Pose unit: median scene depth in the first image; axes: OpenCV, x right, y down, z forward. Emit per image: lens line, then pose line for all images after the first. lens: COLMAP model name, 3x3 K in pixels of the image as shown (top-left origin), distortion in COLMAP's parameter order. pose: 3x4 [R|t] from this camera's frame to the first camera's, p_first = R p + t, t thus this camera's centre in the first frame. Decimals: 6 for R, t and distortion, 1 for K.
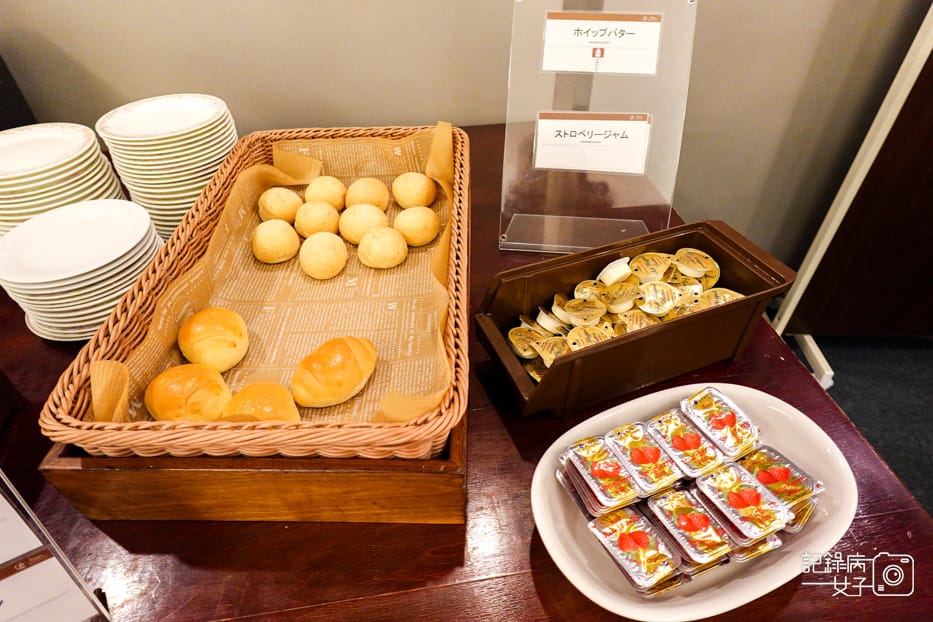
lens RADIAL K [[532.2, 0, 466.5], [0, 532.2, 311.0], [0, 0, 1]] dist [-0.000501, -0.000346]
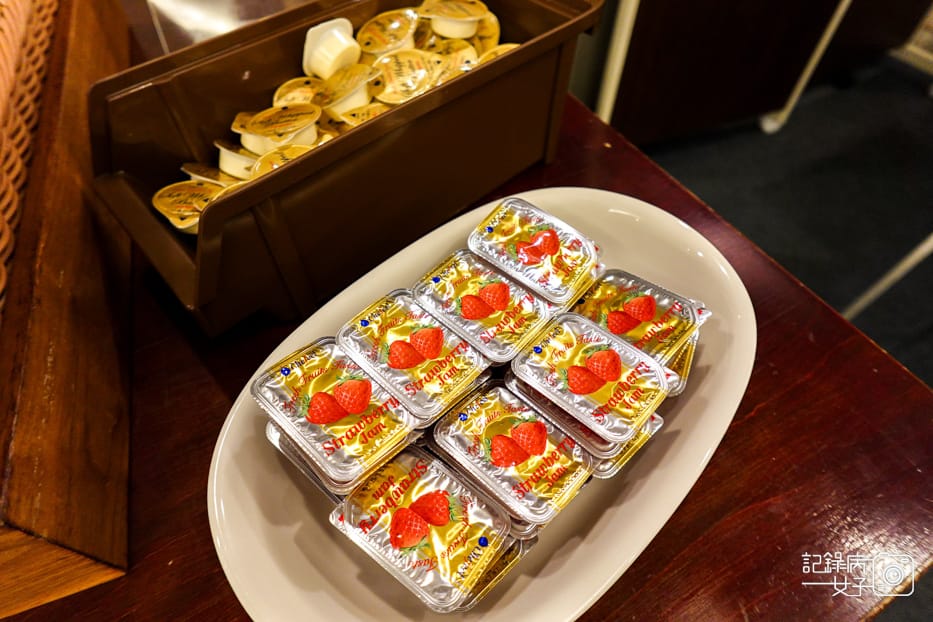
lens RADIAL K [[532.2, 0, 466.5], [0, 532.2, 311.0], [0, 0, 1]] dist [-0.000501, -0.000346]
pose [[0.929549, -0.288233, 0.229914, 0.274024], [0.234847, 0.943586, 0.233437, 0.125322], [-0.284228, -0.162996, 0.944800, 0.497544]]
